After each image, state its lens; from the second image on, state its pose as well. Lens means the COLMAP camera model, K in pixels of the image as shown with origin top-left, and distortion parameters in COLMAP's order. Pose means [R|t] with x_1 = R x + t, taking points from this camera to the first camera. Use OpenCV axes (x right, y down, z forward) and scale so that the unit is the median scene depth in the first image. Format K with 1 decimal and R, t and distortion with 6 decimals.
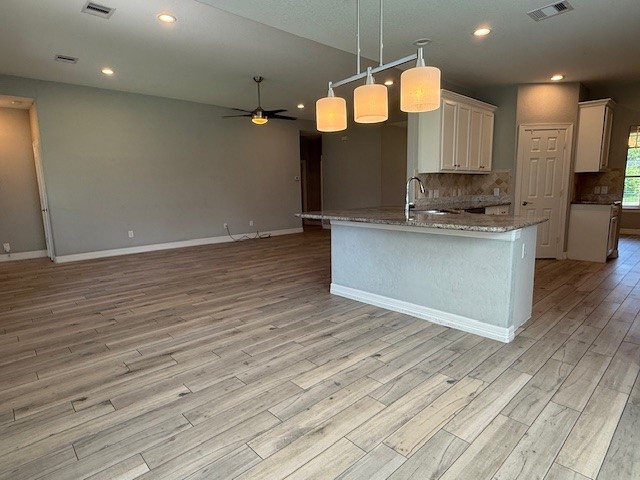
lens RADIAL K [[359.8, 0, 318.3], [0, 359.8, 238.6], [0, 0, 1]] dist [-0.002753, 0.000882]
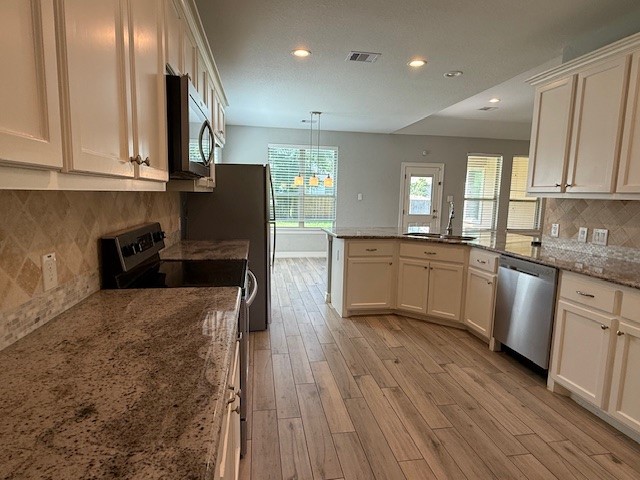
lens RADIAL K [[359.8, 0, 318.3], [0, 359.8, 238.6], [0, 0, 1]] dist [-0.002753, 0.000882]
pose [[-0.545952, 0.112529, -0.830225, 1.002053], [-0.131899, 0.967038, 0.217809, -0.183671], [0.827369, 0.228419, -0.513114, 0.928344]]
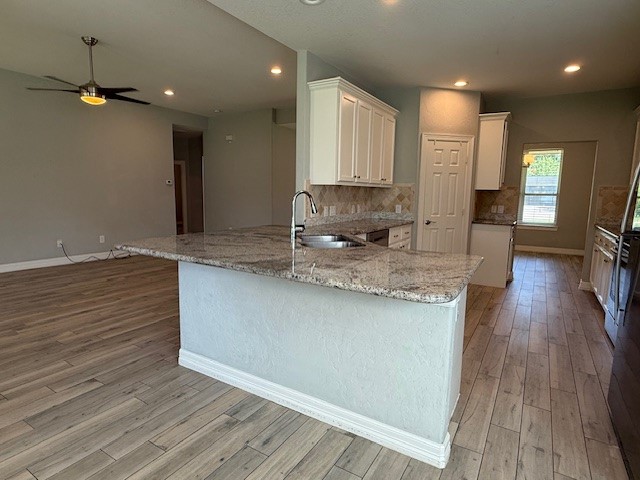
lens RADIAL K [[359.8, 0, 318.3], [0, 359.8, 238.6], [0, 0, 1]] dist [-0.002753, 0.000882]
pose [[0.962099, -0.002085, 0.272693, 0.078777], [0.005944, 0.999894, -0.013328, -0.052068], [-0.272636, 0.014443, 0.962009, 0.238319]]
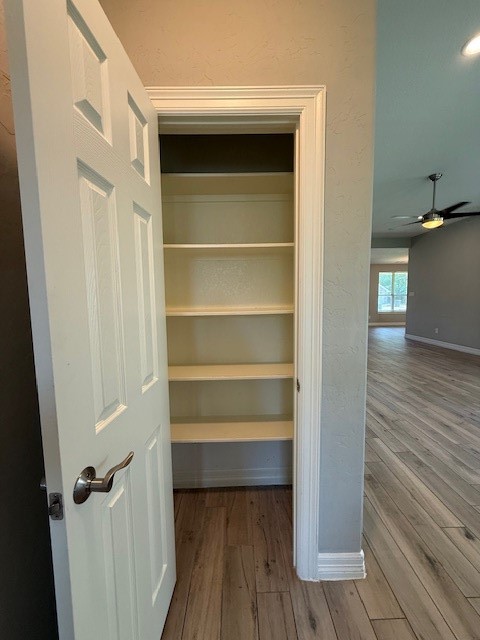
lens RADIAL K [[253.3, 0, 240.7], [0, 253.3, 321.6], [0, 0, 1]] dist [-0.000508, -0.000007]
pose [[0.668963, -0.060756, 0.740809, -1.083151], [0.107397, 0.994096, -0.015453, -0.153997], [-0.735496, 0.089899, 0.671538, 1.088949]]
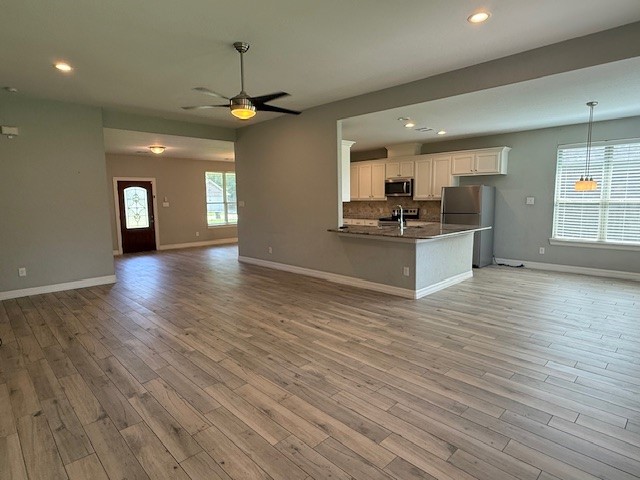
lens RADIAL K [[359.8, 0, 318.3], [0, 359.8, 238.6], [0, 0, 1]] dist [-0.002753, 0.000882]
pose [[-0.030324, -0.094267, 0.995085, -0.927812], [0.152325, 0.983479, 0.097810, -0.180048], [-0.987865, 0.154542, -0.015463, 1.047822]]
